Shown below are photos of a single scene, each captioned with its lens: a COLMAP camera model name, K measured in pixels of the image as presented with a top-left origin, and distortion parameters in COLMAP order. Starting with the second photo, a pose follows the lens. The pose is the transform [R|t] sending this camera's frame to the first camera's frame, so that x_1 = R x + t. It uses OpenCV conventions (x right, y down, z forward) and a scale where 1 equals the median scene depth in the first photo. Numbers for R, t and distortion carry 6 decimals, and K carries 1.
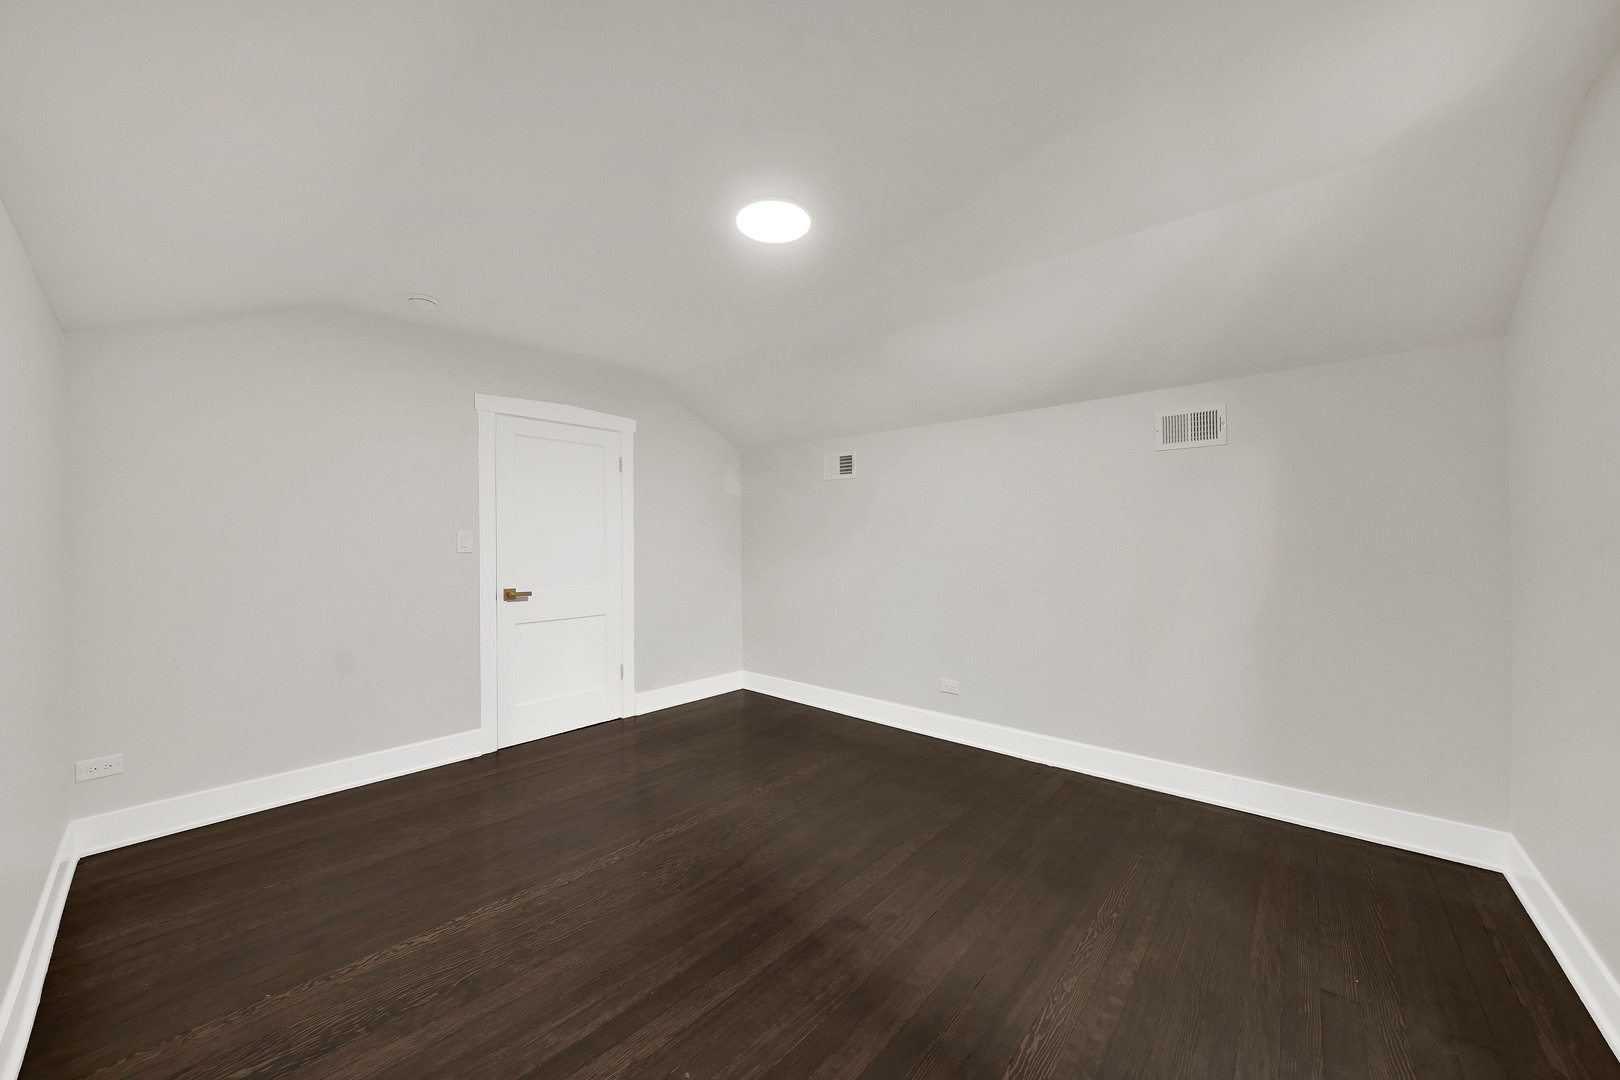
lens RADIAL K [[581.0, 0, 808.6], [0, 581.0, 533.3], [0, 0, 1]] dist [-0.001075, -0.000094]
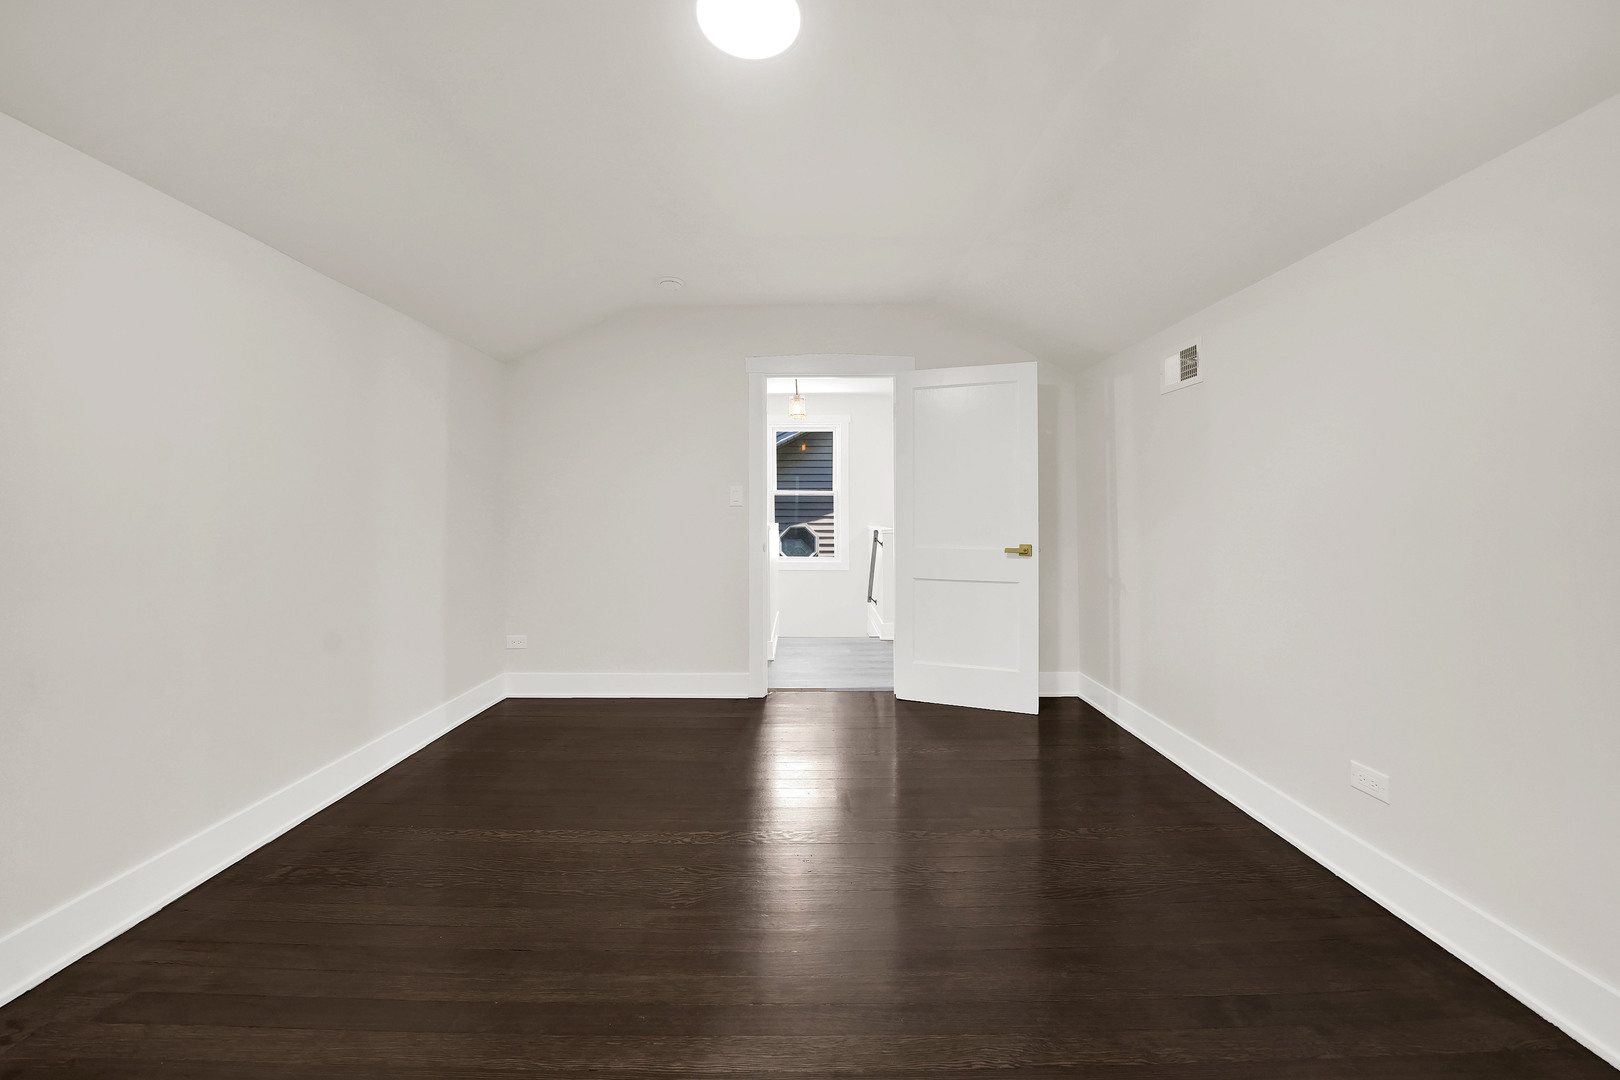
lens RADIAL K [[592.6, 0, 810.0], [0, 592.6, 499.4], [0, 0, 1]] dist [-0.001184, -0.000058]
pose [[0.660190, -0.012380, -0.750996, 0.547600], [0.014273, 0.999890, -0.003936, 0.043688], [0.750963, -0.008120, 0.660295, 0.604538]]
